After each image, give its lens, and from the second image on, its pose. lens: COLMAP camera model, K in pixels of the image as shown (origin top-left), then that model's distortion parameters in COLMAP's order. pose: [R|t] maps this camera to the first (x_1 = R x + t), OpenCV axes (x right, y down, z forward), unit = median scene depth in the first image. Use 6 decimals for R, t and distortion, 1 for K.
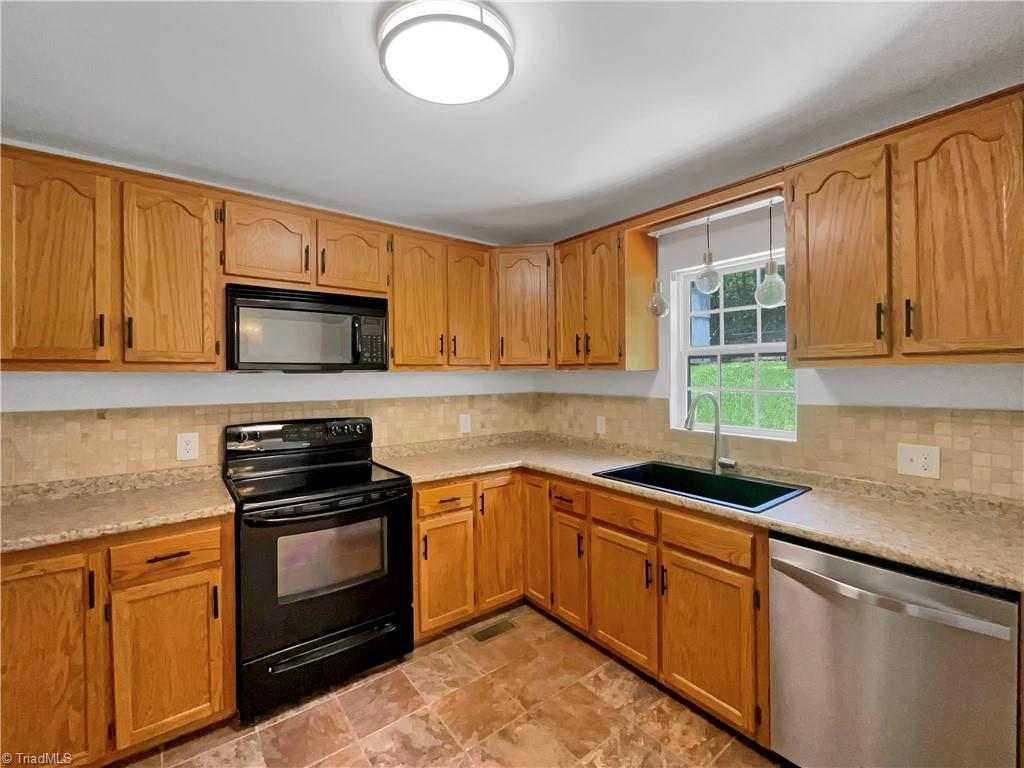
lens RADIAL K [[450.3, 0, 512.0], [0, 450.3, 384.0], [0, 0, 1]] dist [-0.000452, -0.000175]
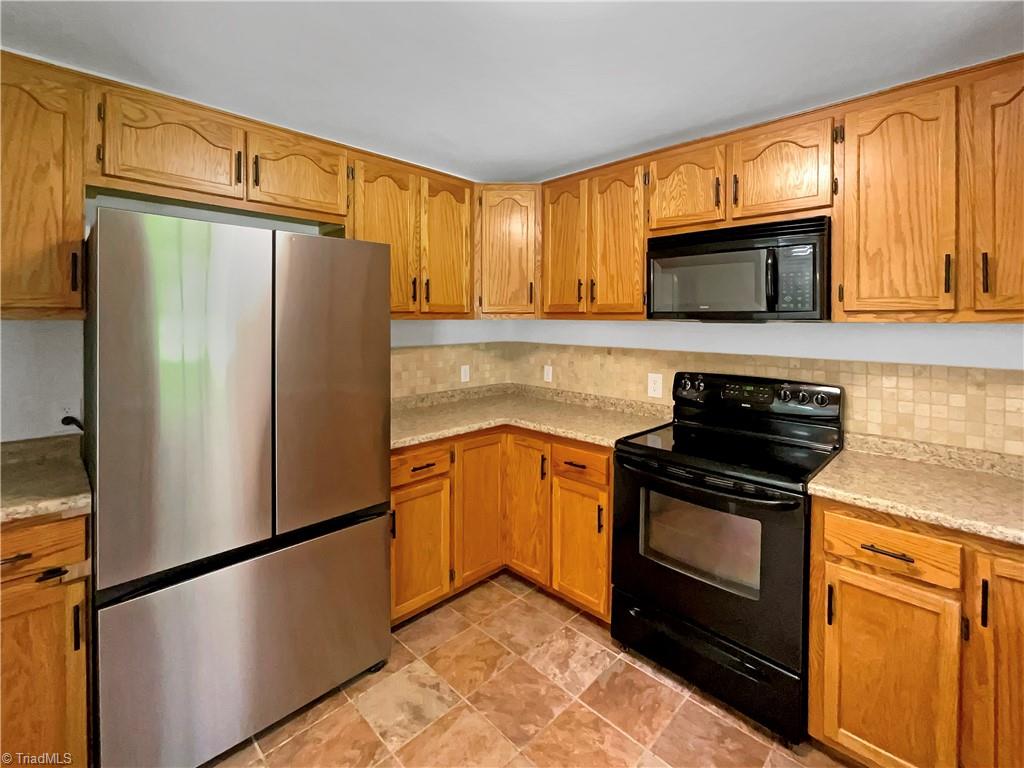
lens RADIAL K [[454.8, 0, 511.6], [0, 454.8, 325.7], [0, 0, 1]] dist [-0.051727, 0.023177]
pose [[0.130219, 0.017317, -0.991334, 0.399866], [-0.033031, 0.999368, 0.013118, -0.017137], [0.990935, 0.031037, 0.130708, 0.543421]]
